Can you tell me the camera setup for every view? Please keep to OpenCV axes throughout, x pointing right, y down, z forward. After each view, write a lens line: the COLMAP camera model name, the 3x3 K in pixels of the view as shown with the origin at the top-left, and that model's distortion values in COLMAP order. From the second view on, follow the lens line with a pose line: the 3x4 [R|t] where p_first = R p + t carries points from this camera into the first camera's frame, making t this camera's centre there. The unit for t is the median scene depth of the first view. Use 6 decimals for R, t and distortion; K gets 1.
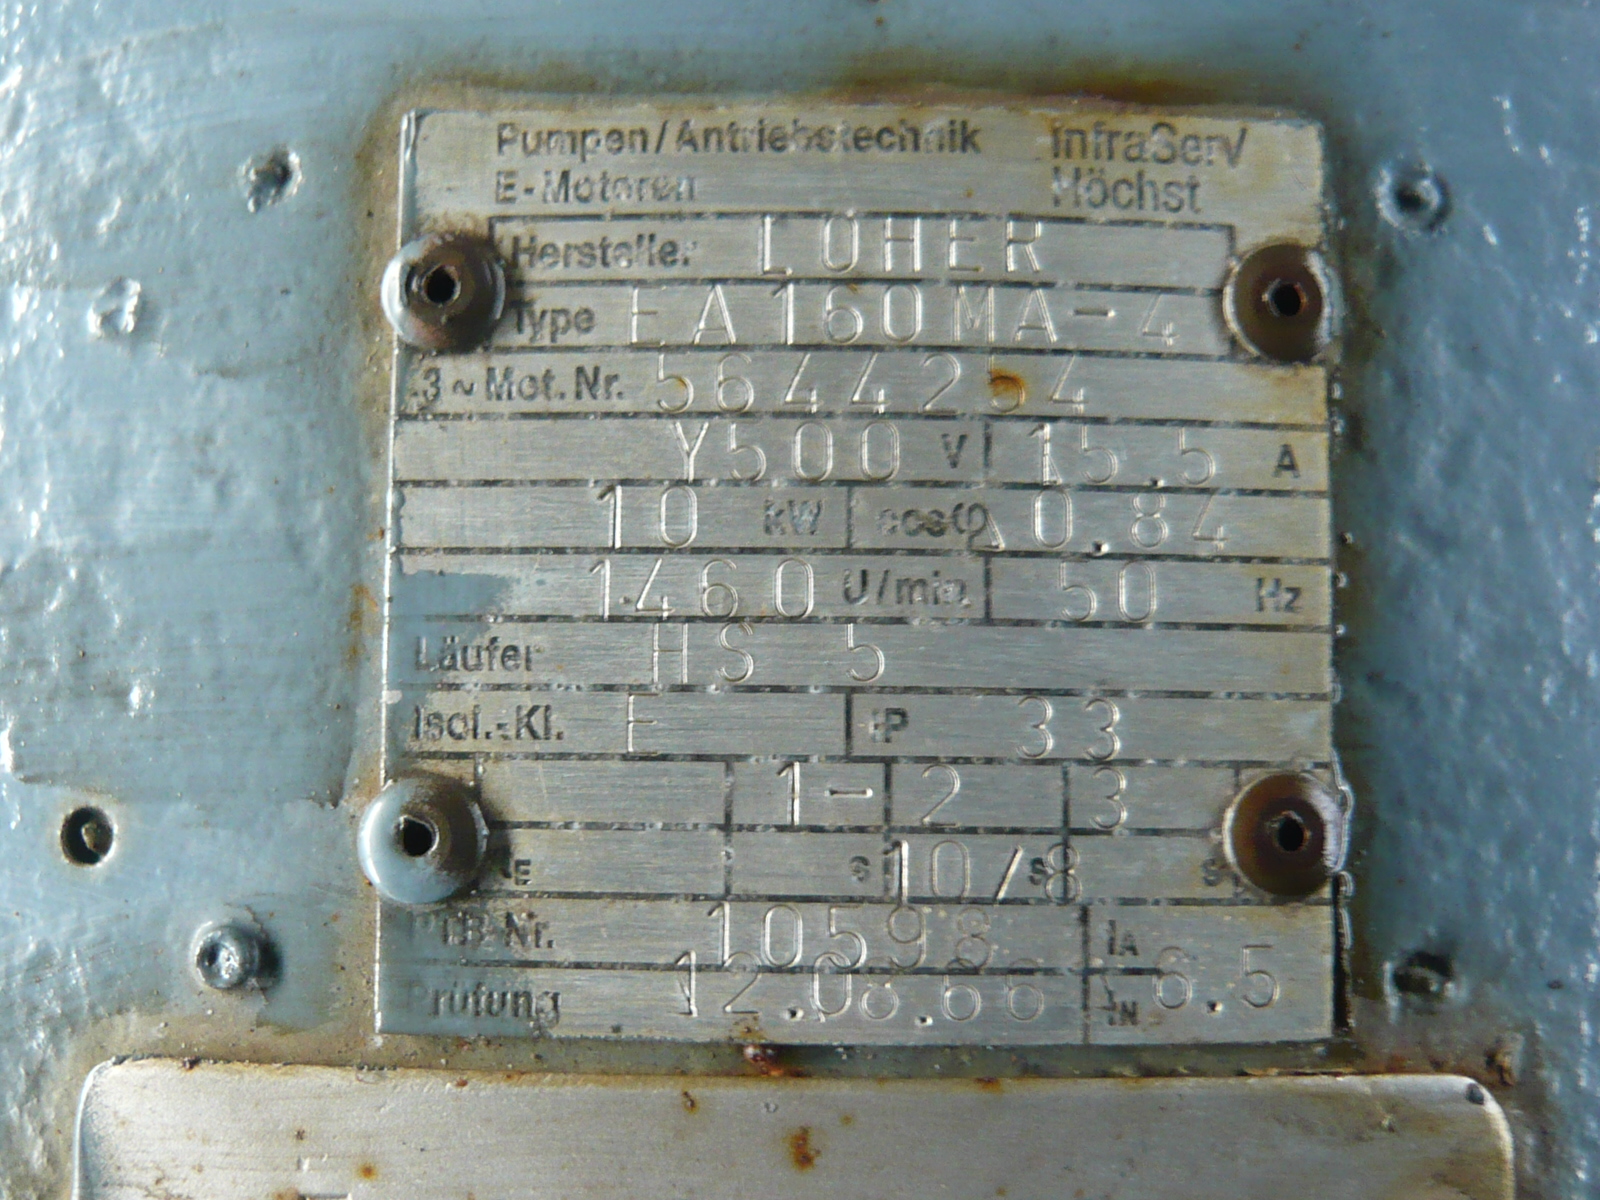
lens RADIAL K [[2087.4, 0, 800.0], [0, 2087.4, 600.0], [0, 0, 1]] dist [-0.137512, 0.099802]
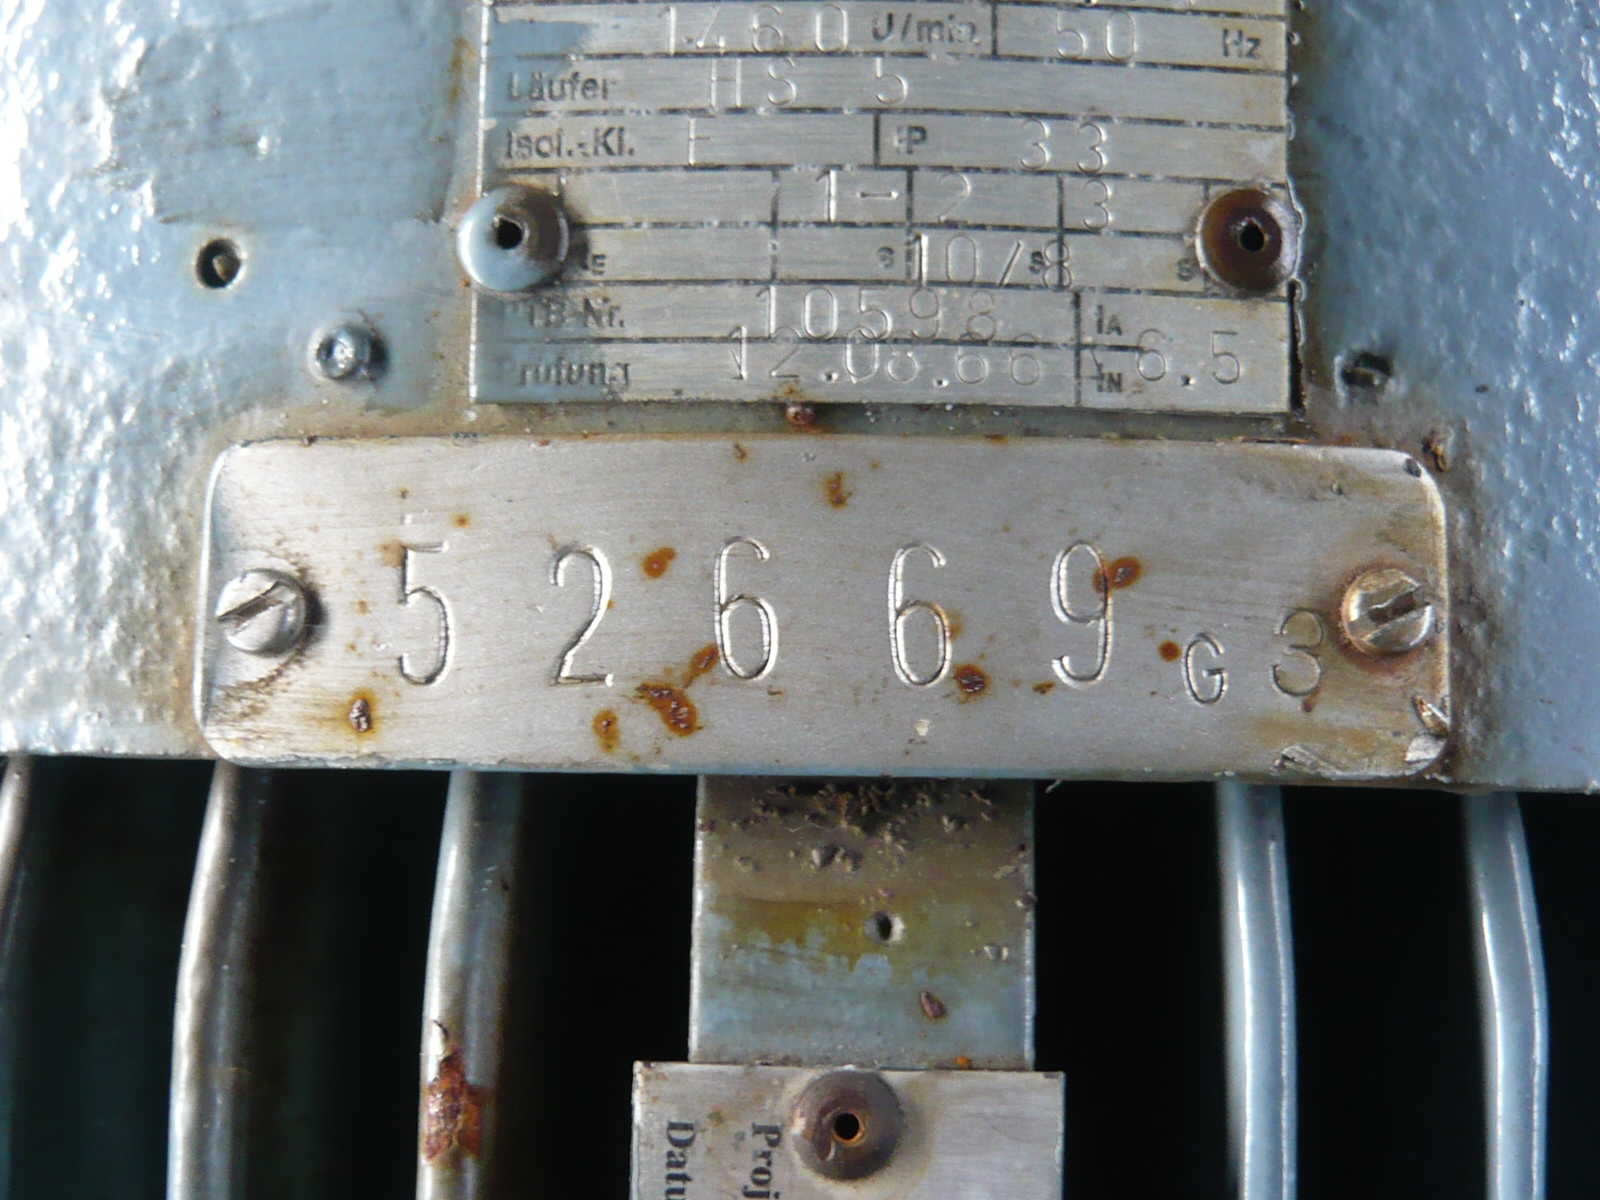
lens RADIAL K [[2087.4, 0, 800.0], [0, 2087.4, 600.0], [0, 0, 1]] dist [-0.137512, 0.099802]
pose [[0.999984, 0.005588, 0.000276, -0.018930], [-0.005591, 0.999849, 0.016427, 0.299231], [-0.000185, -0.016429, 0.999865, -0.176511]]
